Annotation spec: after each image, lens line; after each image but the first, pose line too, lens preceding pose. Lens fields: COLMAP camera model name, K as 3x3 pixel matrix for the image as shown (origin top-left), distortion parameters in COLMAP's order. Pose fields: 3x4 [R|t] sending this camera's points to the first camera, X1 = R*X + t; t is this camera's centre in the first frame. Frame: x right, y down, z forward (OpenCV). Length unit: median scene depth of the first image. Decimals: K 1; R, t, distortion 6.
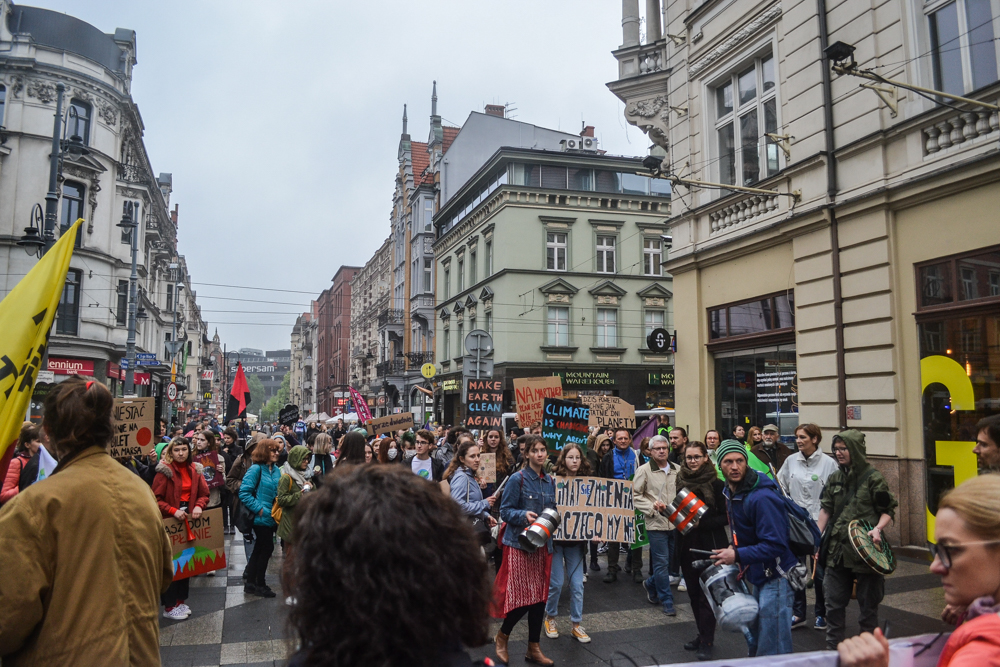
lens RADIAL K [[797.3, 0, 501.1], [0, 797.3, 334.1], [0, 0, 1]] dist [-0.078221, 0.008055]
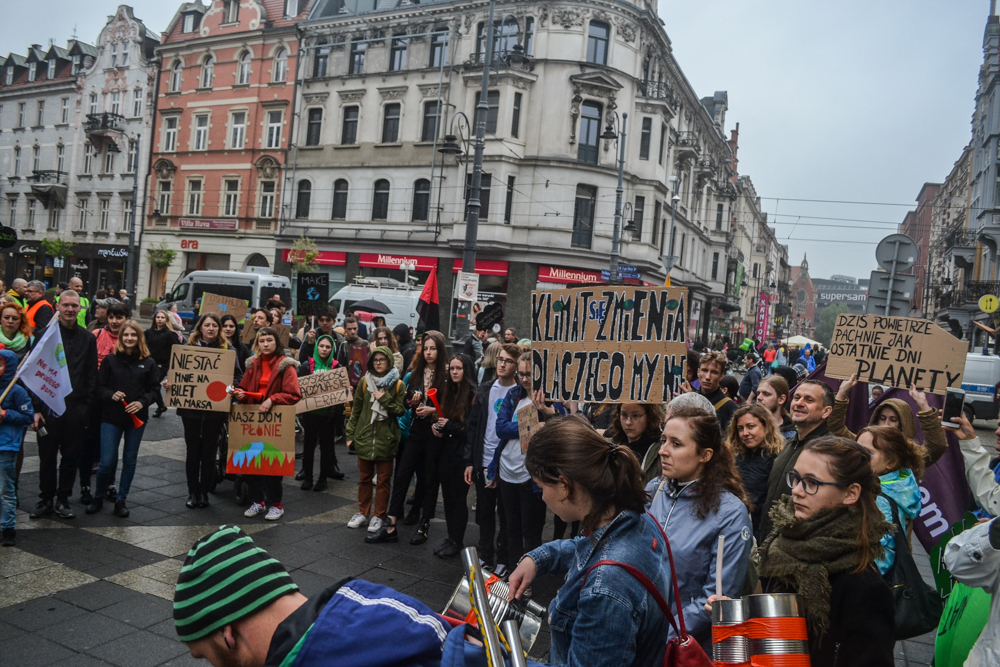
lens RADIAL K [[798.8, 0, 503.8], [0, 798.8, 332.2], [0, 0, 1]] dist [-0.083857, 0.014306]
pose [[0.747235, 0.081061, -0.659597, 0.081299], [-0.020984, 0.994916, 0.098498, 0.009198], [0.664228, -0.059761, 0.745137, 0.099769]]
